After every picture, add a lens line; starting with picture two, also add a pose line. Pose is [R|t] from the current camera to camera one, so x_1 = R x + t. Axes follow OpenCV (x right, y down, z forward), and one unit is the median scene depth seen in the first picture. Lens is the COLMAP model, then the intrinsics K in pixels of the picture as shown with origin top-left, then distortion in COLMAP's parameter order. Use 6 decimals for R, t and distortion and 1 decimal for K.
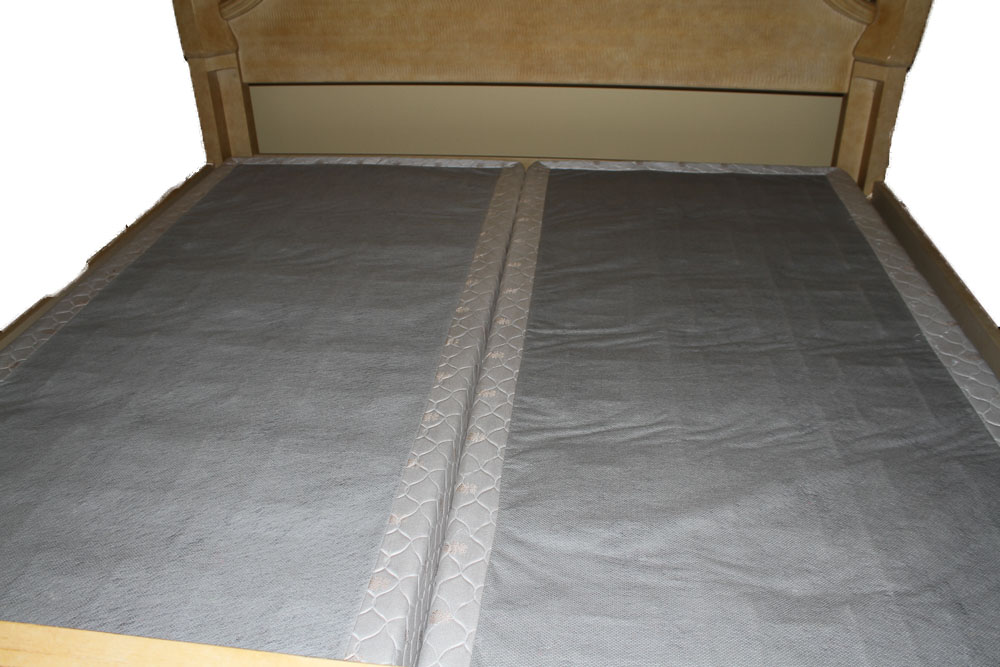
lens RADIAL K [[866.2, 0, 493.5], [0, 866.2, 352.6], [0, 0, 1]] dist [-0.159781, 0.134311]
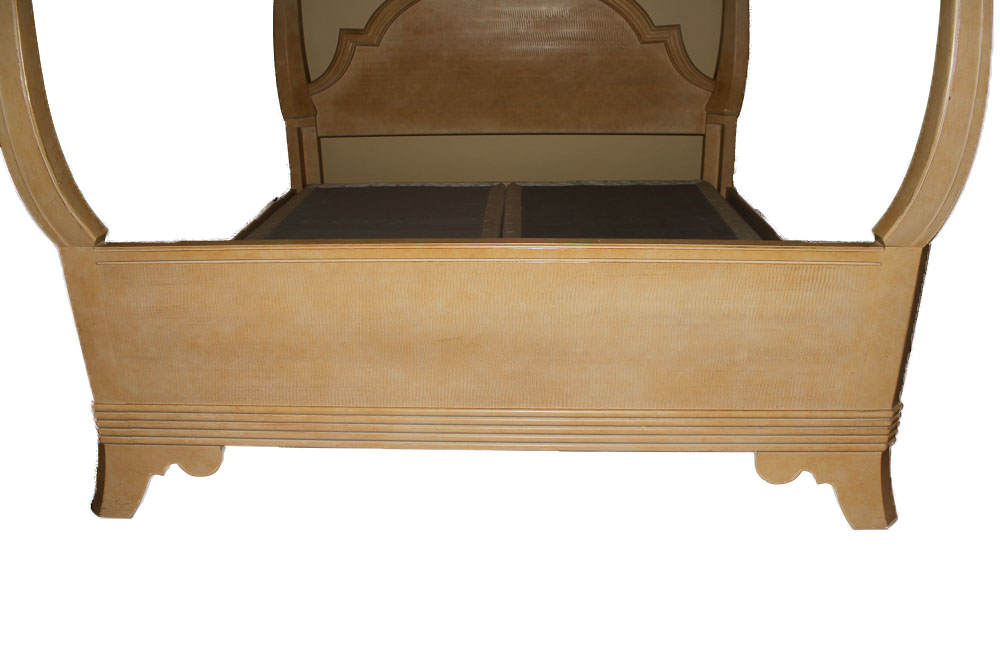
lens RADIAL K [[866.2, 0, 506.9], [0, 866.2, 343.5], [0, 0, 1]] dist [-0.159781, 0.134311]
pose [[0.996072, -0.026393, 0.084519, -0.102566], [0.040401, 0.984856, -0.168601, 0.337046], [-0.078789, 0.171353, 0.982054, -0.495225]]
